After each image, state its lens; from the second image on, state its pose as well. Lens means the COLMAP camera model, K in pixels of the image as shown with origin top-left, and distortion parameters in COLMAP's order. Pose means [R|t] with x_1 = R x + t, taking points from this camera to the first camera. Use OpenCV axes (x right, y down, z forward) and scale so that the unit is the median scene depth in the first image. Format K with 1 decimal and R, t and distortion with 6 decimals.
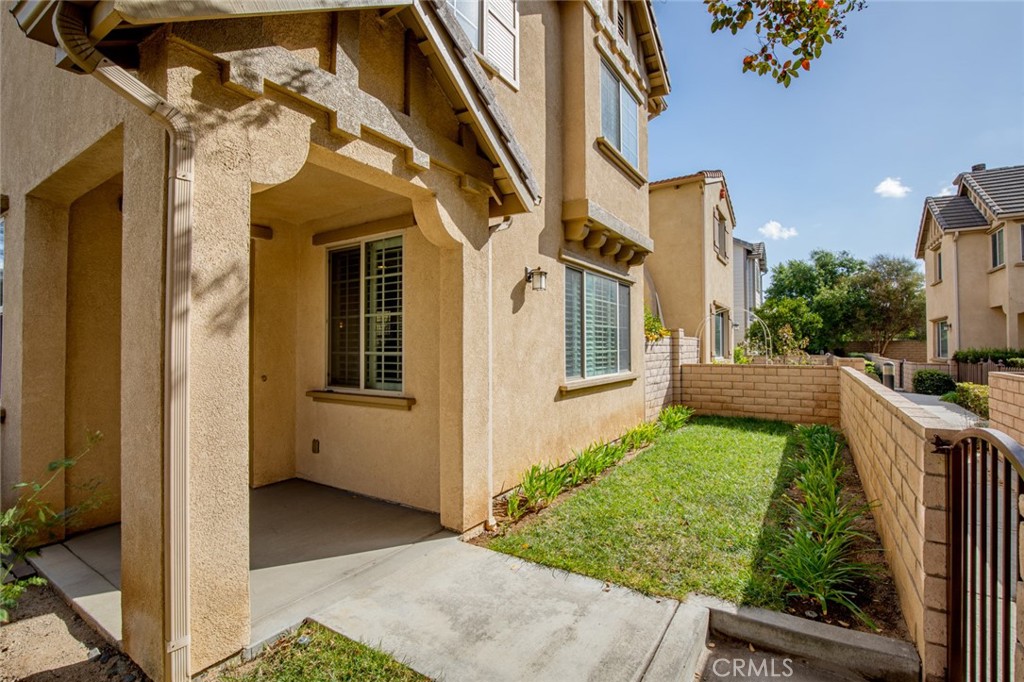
lens RADIAL K [[470.1, 0, 519.5], [0, 470.1, 341.9], [0, 0, 1]] dist [-0.027099, 0.002171]
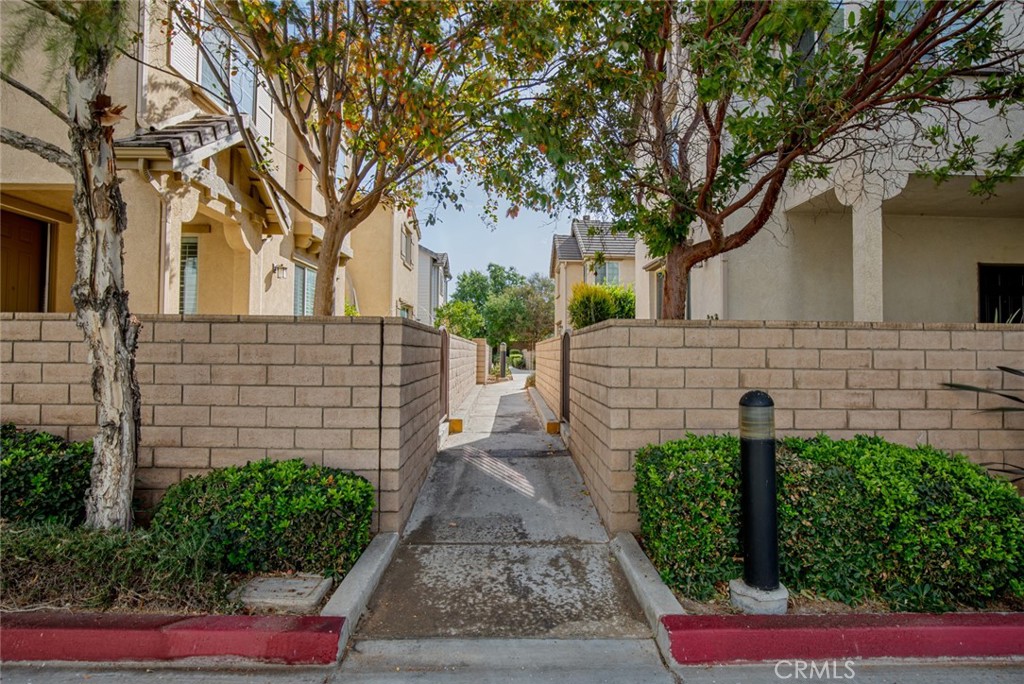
lens RADIAL K [[534.0, 0, 514.6], [0, 534.0, 337.7], [0, 0, 1]] dist [-0.001565, -0.000044]
pose [[0.835589, 0.027758, 0.548654, -0.353296], [-0.018138, 0.999572, -0.022946, 0.146143], [-0.549056, 0.009222, 0.835735, -1.173999]]
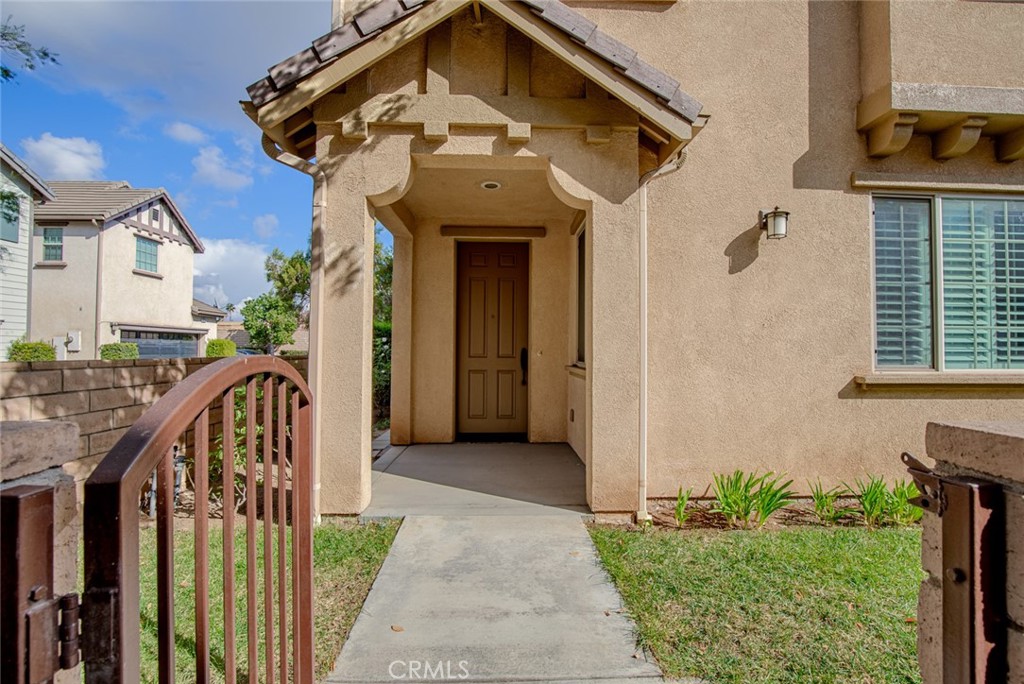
lens RADIAL K [[470.1, 0, 512.5], [0, 470.1, 341.5], [0, 0, 1]] dist [-0.027099, 0.002171]
pose [[0.564098, -0.006612, -0.825681, 0.500052], [-0.000731, 0.999964, -0.008507, 0.070500], [0.825707, 0.005403, 0.564073, 0.310092]]
